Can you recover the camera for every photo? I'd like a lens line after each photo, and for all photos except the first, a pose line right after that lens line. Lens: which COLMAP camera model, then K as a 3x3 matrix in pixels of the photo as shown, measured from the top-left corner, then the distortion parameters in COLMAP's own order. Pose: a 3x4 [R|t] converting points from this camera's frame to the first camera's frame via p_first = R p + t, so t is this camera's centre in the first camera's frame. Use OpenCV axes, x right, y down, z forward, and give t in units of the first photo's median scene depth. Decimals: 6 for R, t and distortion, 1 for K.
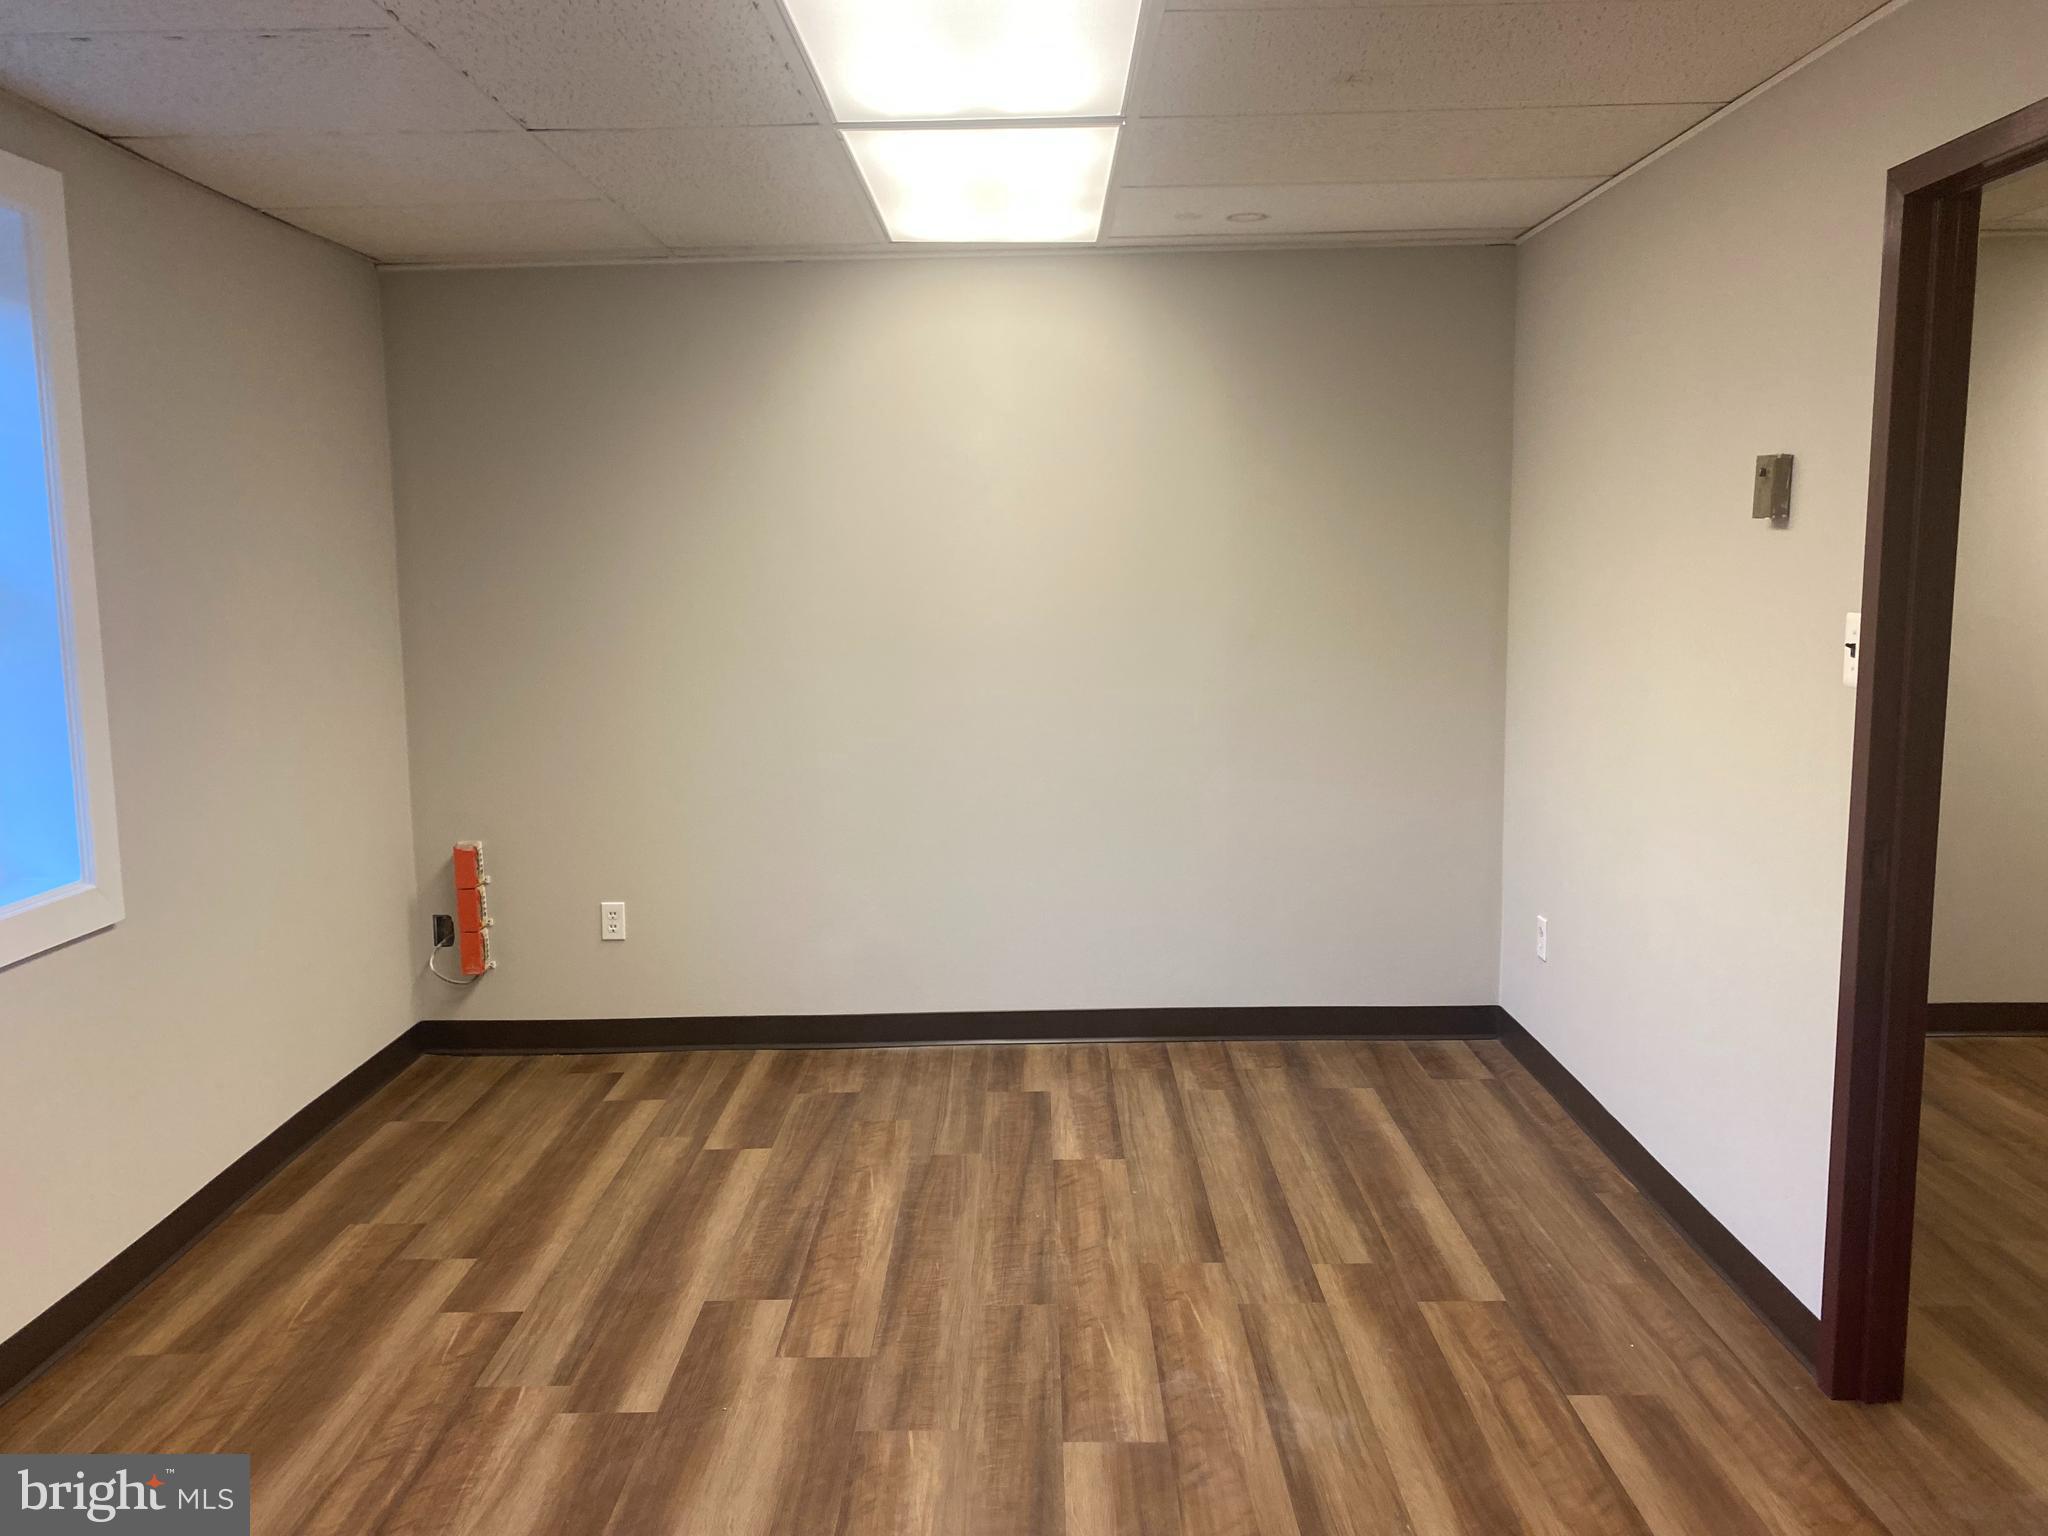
lens RADIAL K [[1559.0, 0, 1009.9], [0, 1559.0, 753.1], [0, 0, 1]] dist [0.039944, -0.039372]
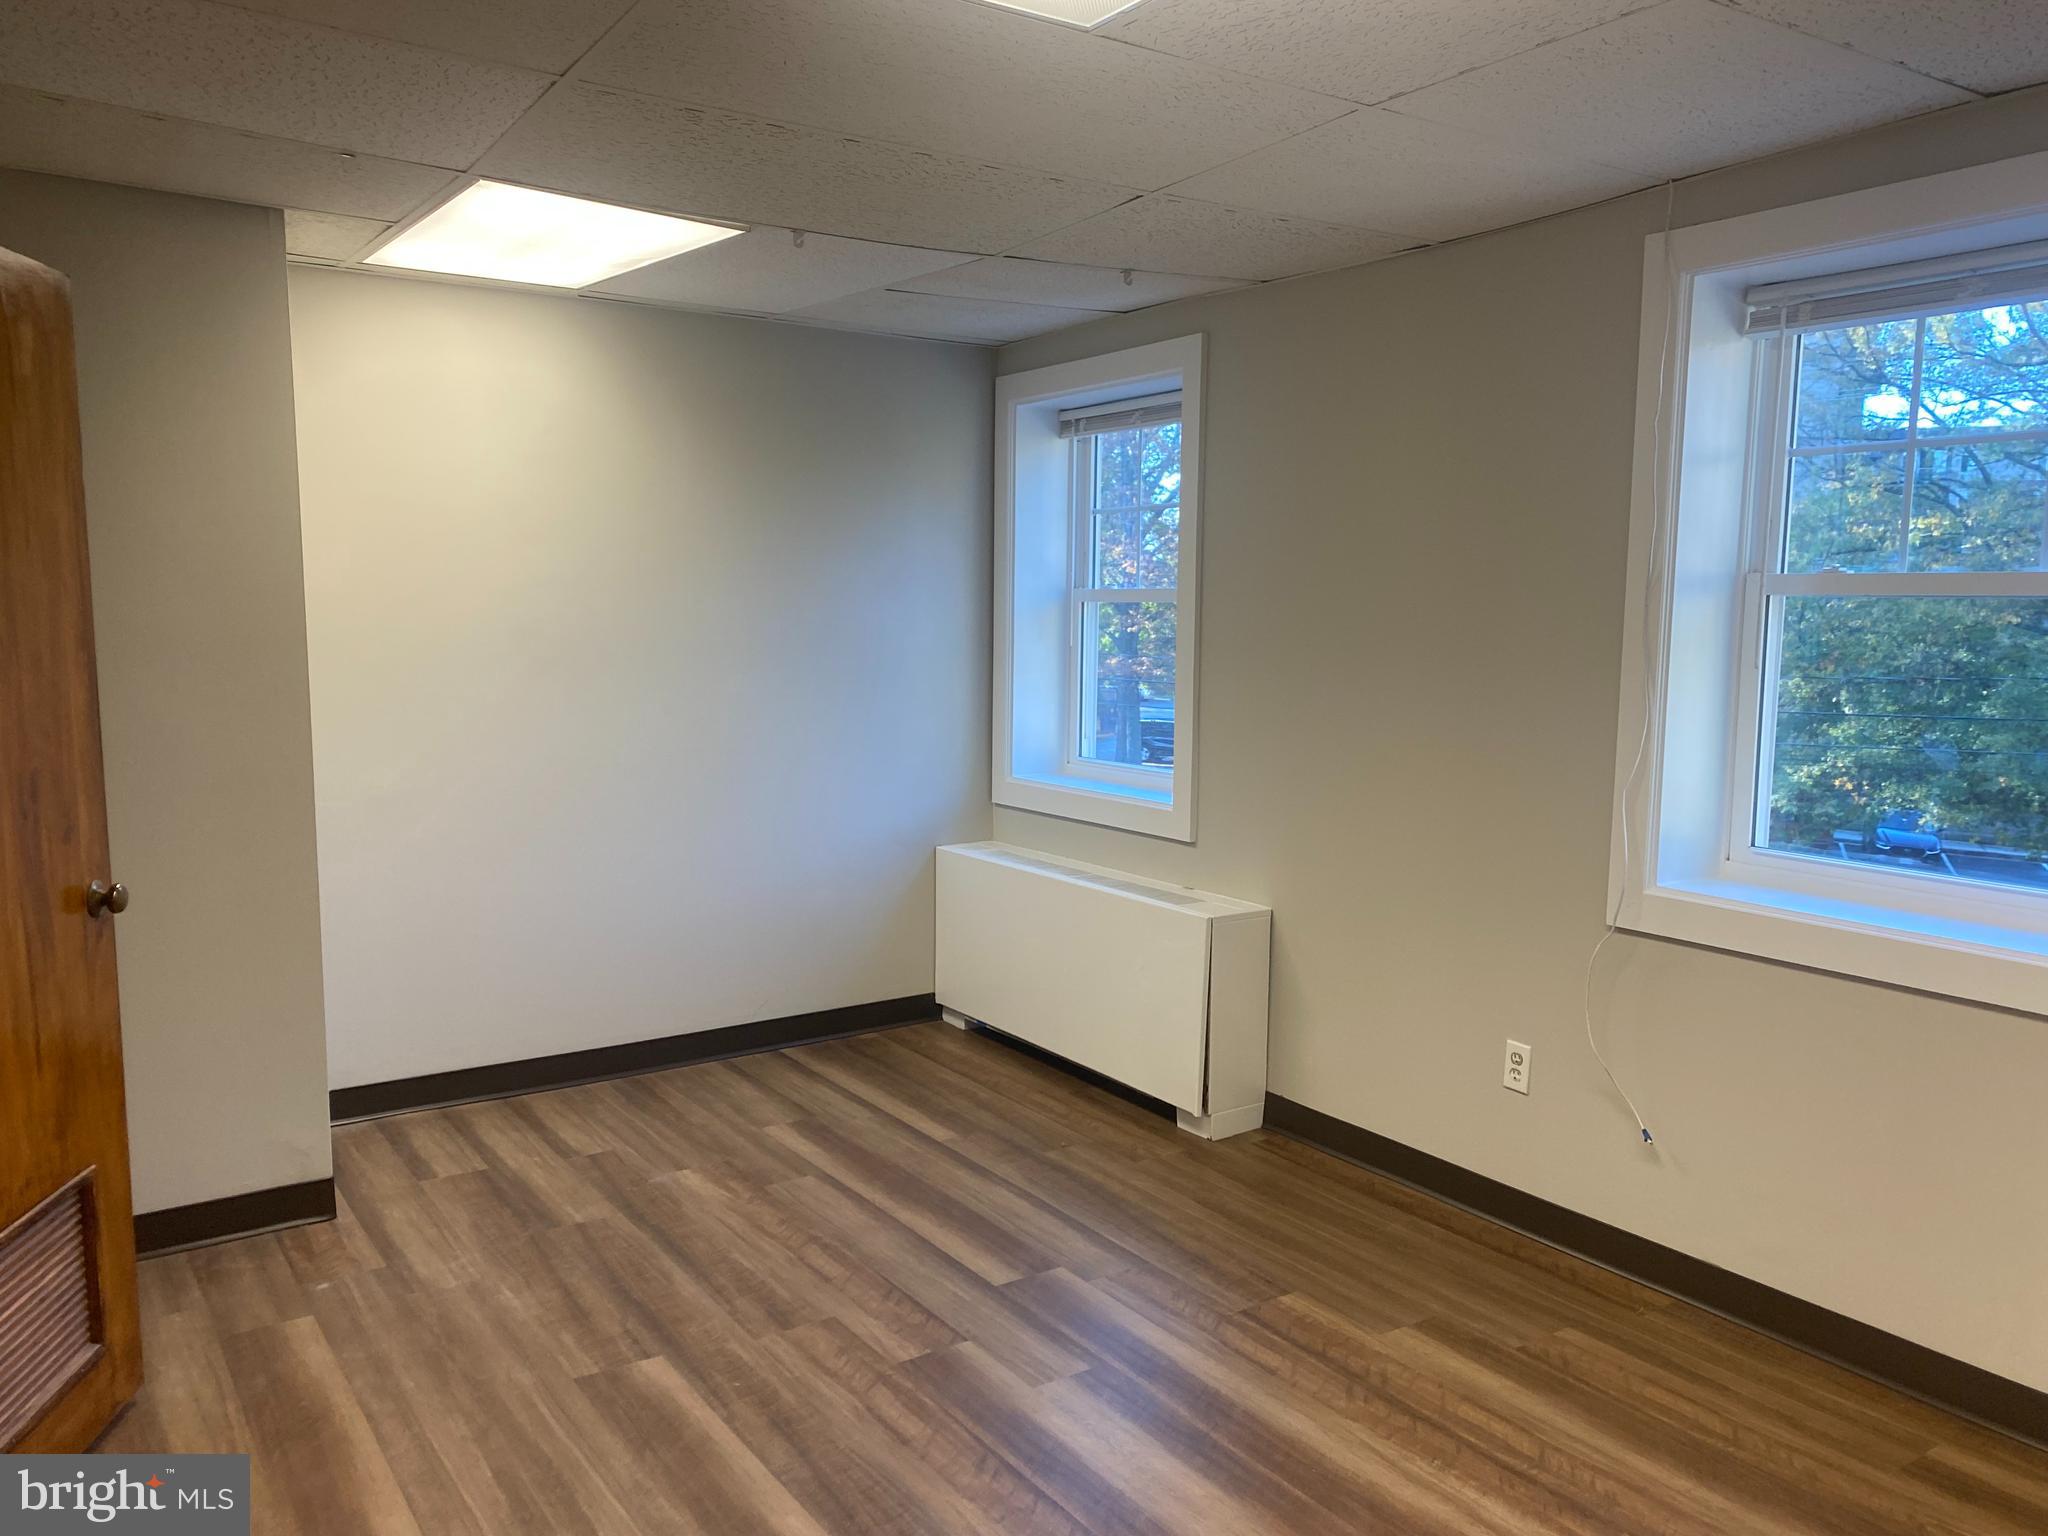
lens RADIAL K [[1559.0, 0, 1033.6], [0, 1559.0, 773.9], [0, 0, 1]] dist [0.039944, -0.039372]
pose [[-0.816732, 0.075537, -0.572051, 0.366723], [-0.066030, 0.972647, 0.222707, -0.169542], [0.573226, 0.219664, -0.789405, 1.280602]]
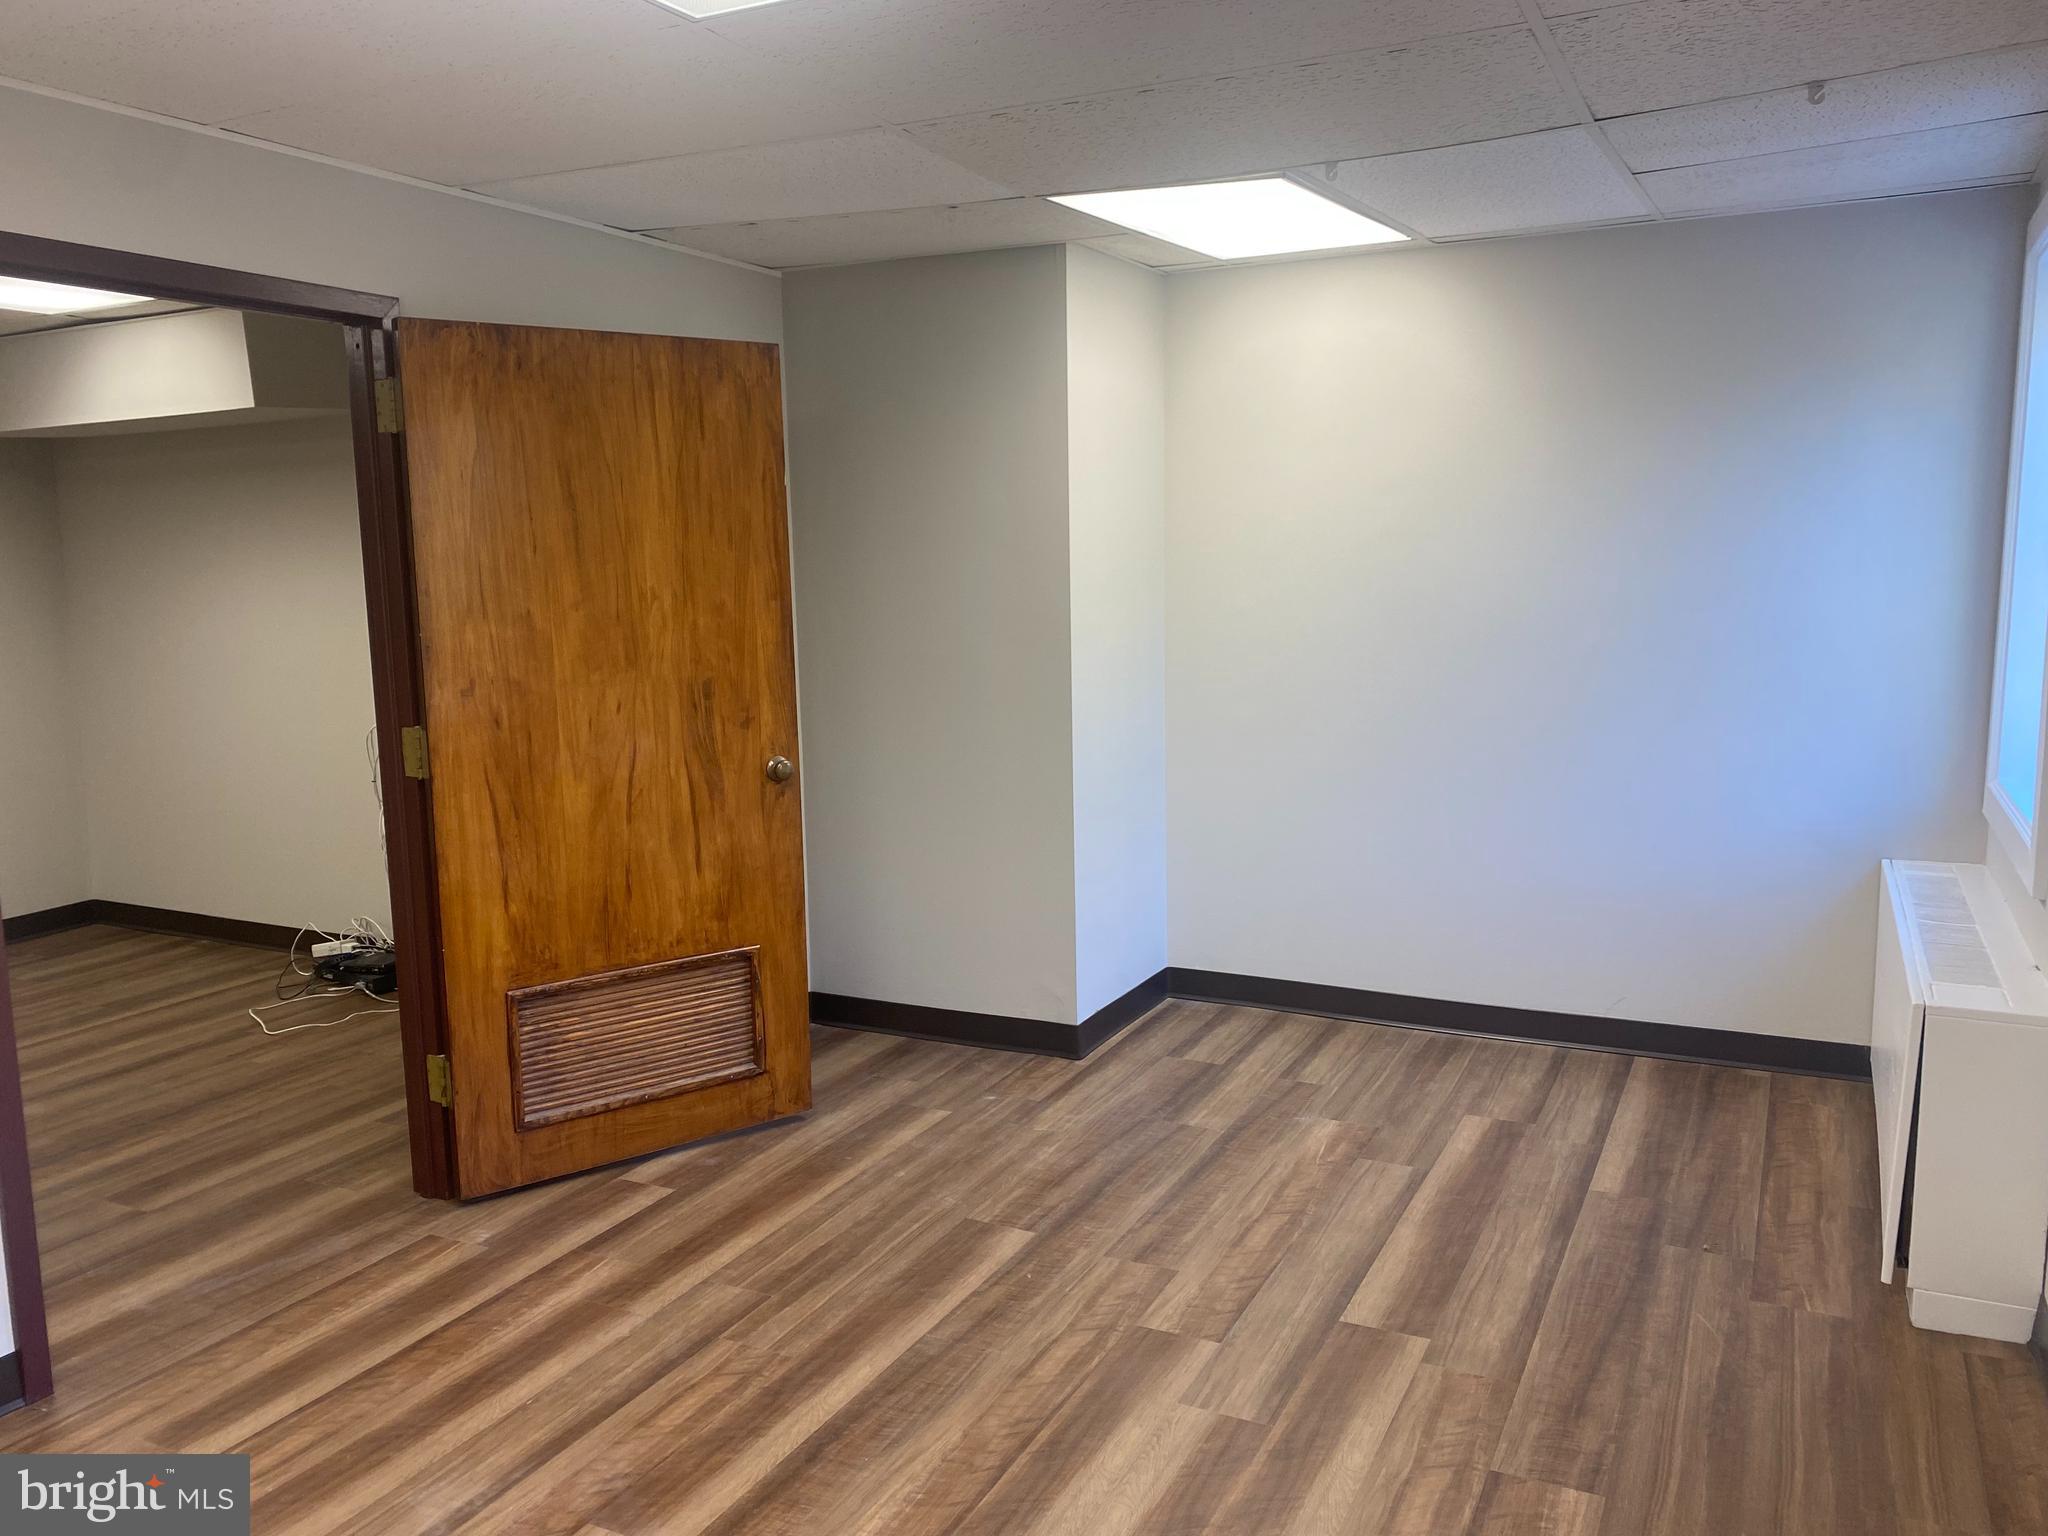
lens RADIAL K [[1559.0, 0, 1037.7], [0, 1559.0, 762.1], [0, 0, 1]] dist [0.039944, -0.039372]
pose [[-0.902408, -0.026264, 0.430082, -0.442736], [0.087286, 0.966303, 0.242155, -0.167918], [-0.421950, 0.256063, -0.869707, 1.323493]]
